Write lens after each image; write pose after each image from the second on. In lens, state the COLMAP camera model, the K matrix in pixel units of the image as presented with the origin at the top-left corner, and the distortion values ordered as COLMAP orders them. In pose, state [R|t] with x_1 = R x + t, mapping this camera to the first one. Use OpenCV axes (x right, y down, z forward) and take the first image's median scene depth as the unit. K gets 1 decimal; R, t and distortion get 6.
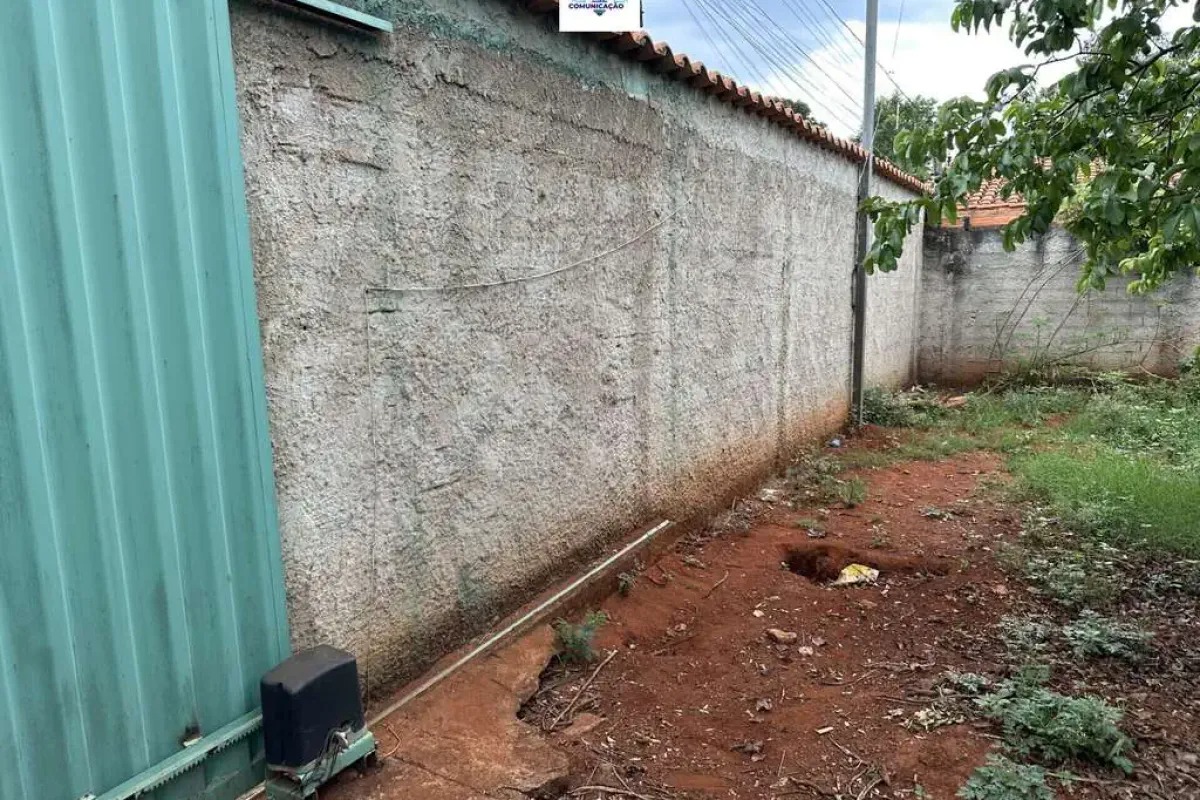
lens RADIAL K [[821.1, 0, 625.0], [0, 821.1, 391.7], [0, 0, 1]] dist [0.045870, -0.076624]
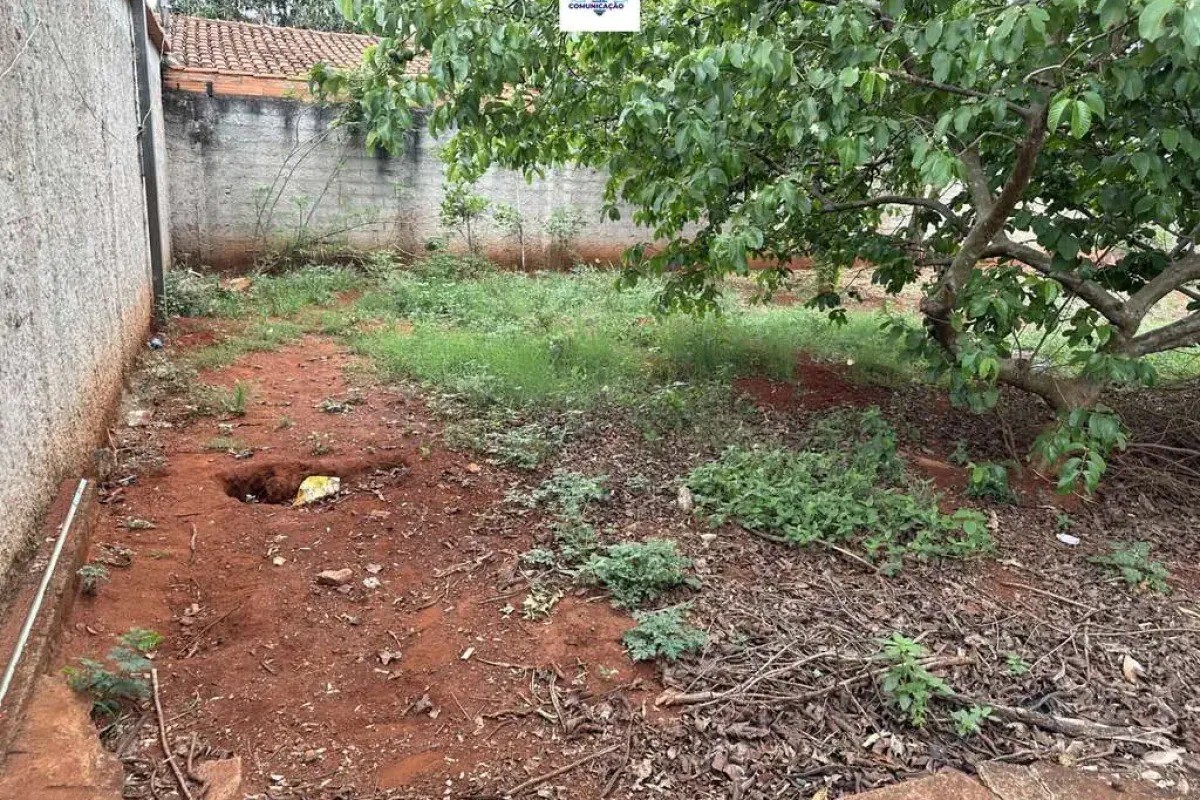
lens RADIAL K [[821.1, 0, 600.4], [0, 821.1, 389.2], [0, 0, 1]] dist [0.045870, -0.076624]
pose [[0.620414, -0.149955, 0.769805, -0.175013], [0.035984, 0.985960, 0.163061, -0.019701], [-0.783448, -0.073464, 0.617100, 0.160849]]
